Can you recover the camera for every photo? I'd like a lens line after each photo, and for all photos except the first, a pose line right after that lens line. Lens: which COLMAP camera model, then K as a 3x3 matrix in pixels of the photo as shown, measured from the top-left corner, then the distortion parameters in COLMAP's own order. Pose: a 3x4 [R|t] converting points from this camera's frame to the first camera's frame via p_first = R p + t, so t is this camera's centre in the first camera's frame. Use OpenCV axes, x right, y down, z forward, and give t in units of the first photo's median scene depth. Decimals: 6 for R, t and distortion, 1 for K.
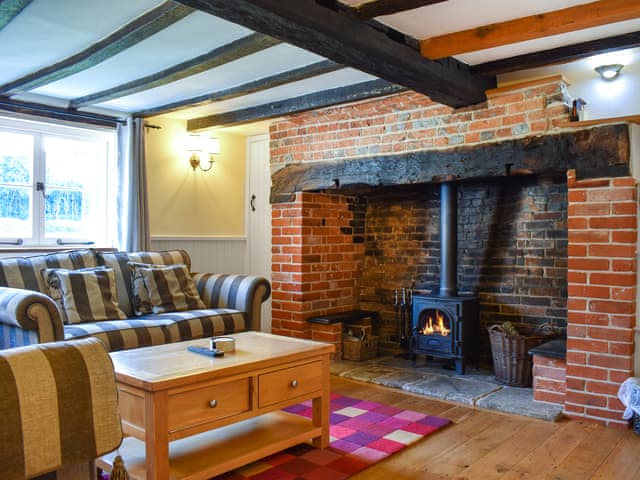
lens RADIAL K [[557.0, 0, 320.0], [0, 557.0, 240.0], [0, 0, 1]] dist [-0.088575, -0.002059]
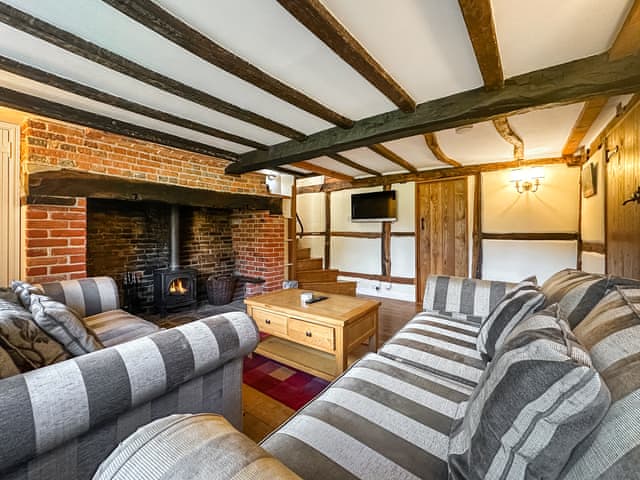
lens RADIAL K [[280.5, 0, 319.2], [0, 280.5, 226.8], [0, 0, 1]] dist [-0.000561, -0.000261]
pose [[-0.093529, 0.013389, 0.995527, -0.691752], [0.004431, 0.999905, -0.013032, -0.021405], [-0.995607, 0.003192, -0.093580, 0.644623]]
